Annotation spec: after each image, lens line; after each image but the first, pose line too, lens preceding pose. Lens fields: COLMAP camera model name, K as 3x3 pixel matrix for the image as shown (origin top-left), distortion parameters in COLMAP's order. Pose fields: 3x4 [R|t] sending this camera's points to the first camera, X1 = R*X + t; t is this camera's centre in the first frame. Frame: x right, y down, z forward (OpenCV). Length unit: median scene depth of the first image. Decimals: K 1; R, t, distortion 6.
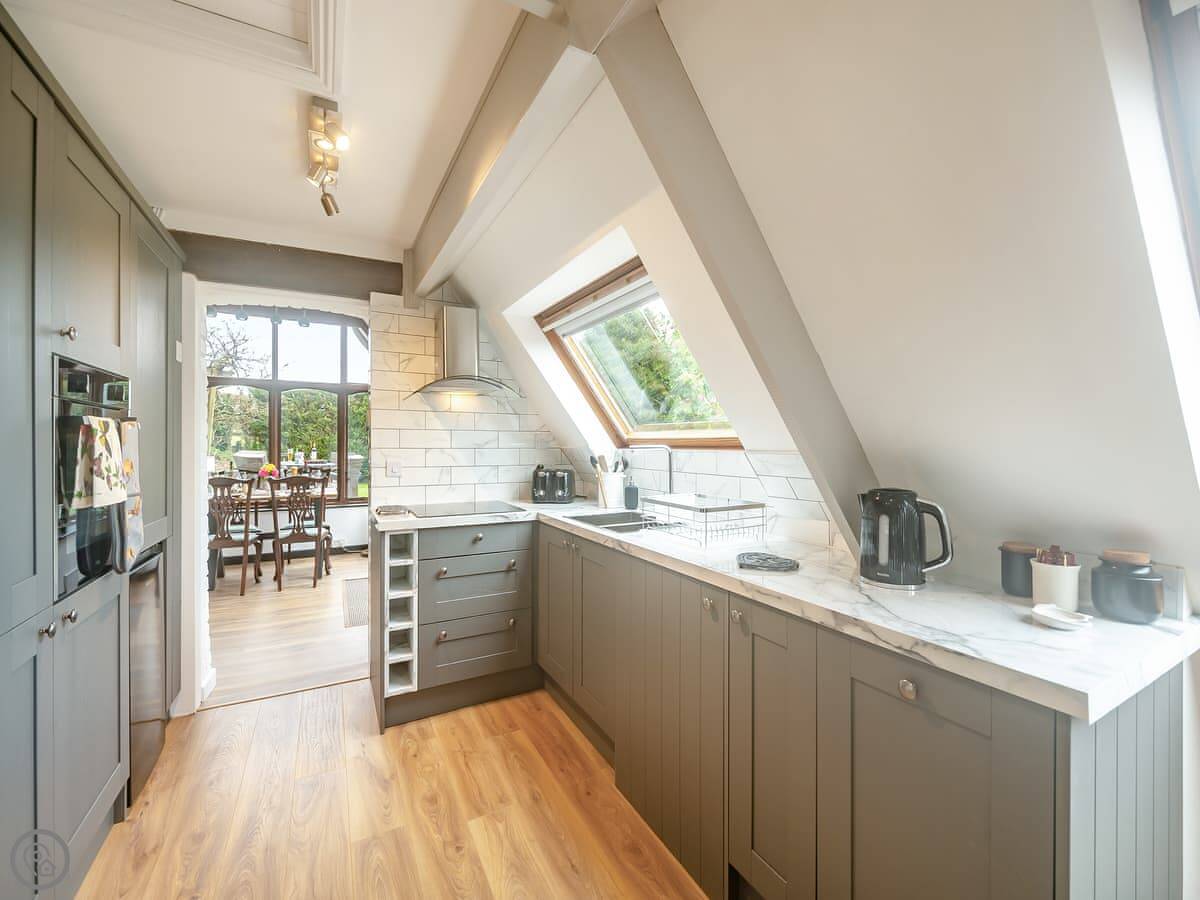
lens RADIAL K [[496.4, 0, 595.3], [0, 496.4, 442.5], [0, 0, 1]] dist [0.001533, 0.000073]
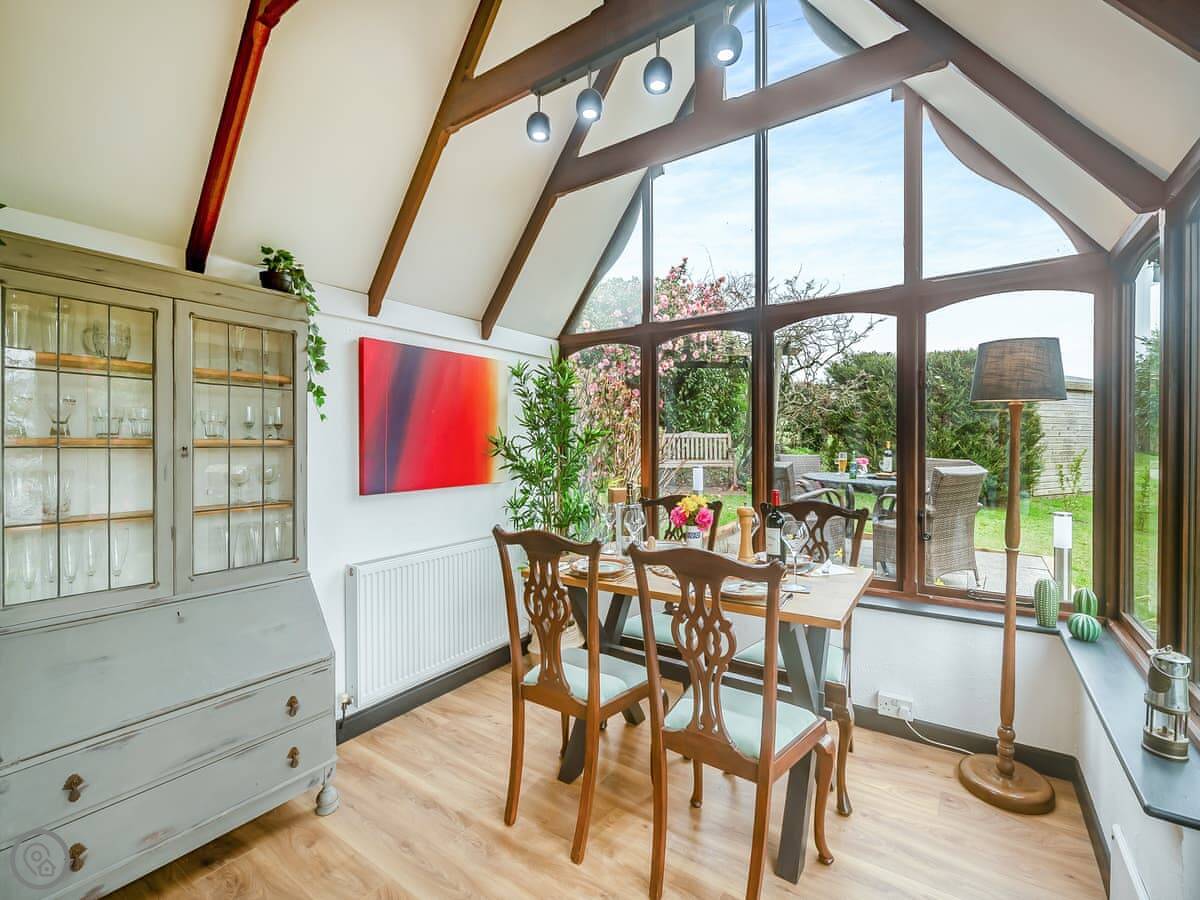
lens RADIAL K [[531.3, 0, 600.8], [0, 531.3, 455.0], [0, 0, 1]] dist [0.013785, -0.000175]
pose [[0.454756, 0.011568, -0.890541, -0.465733], [0.011444, 0.999757, 0.018831, 0.003224], [0.890542, -0.018755, 0.454514, 1.115852]]
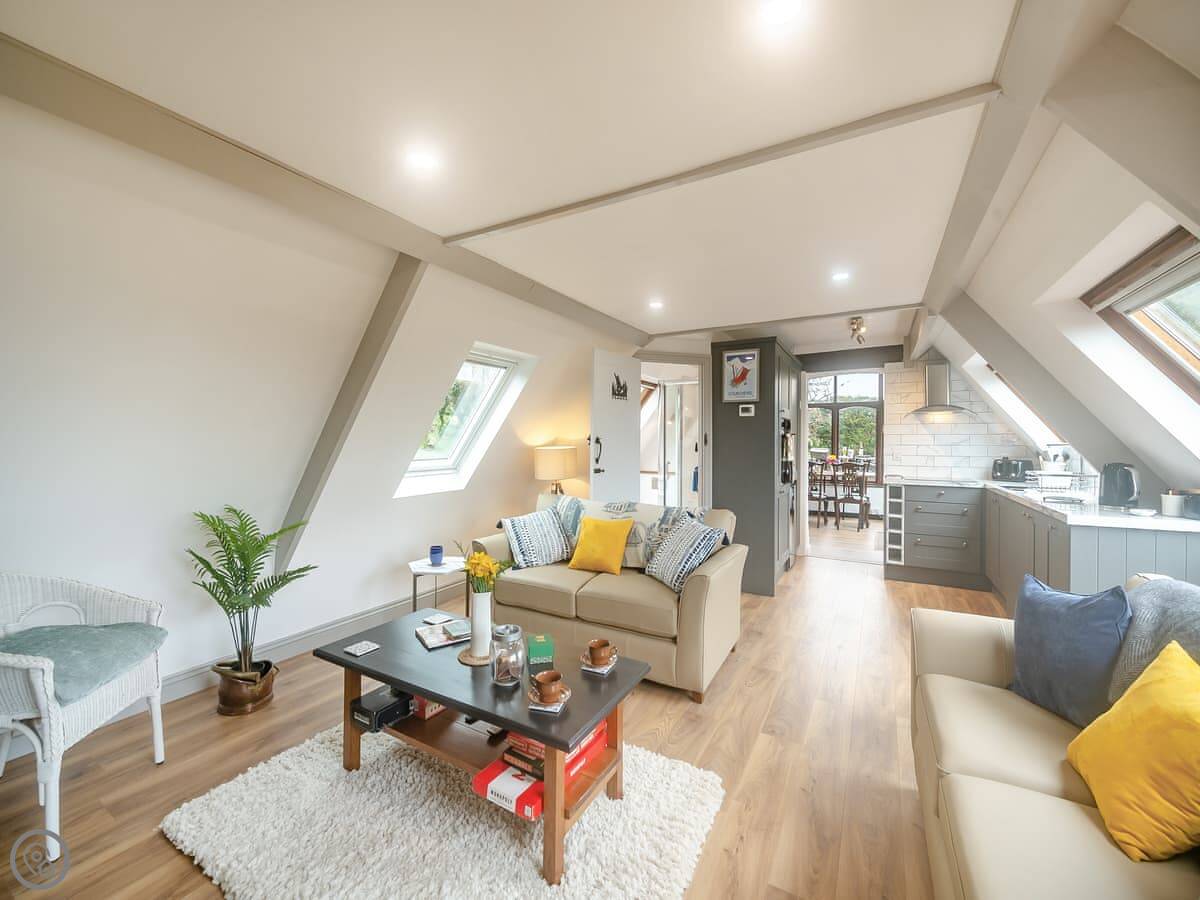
lens RADIAL K [[486.6, 0, 600.0], [0, 486.6, 450.0], [0, 0, 1]] dist [0.000460, -0.000306]
pose [[0.525718, 0.011908, -0.850575, 0.527881], [0.000152, 0.999901, 0.014093, 0.004471], [0.850659, -0.007538, 0.525664, -0.854315]]
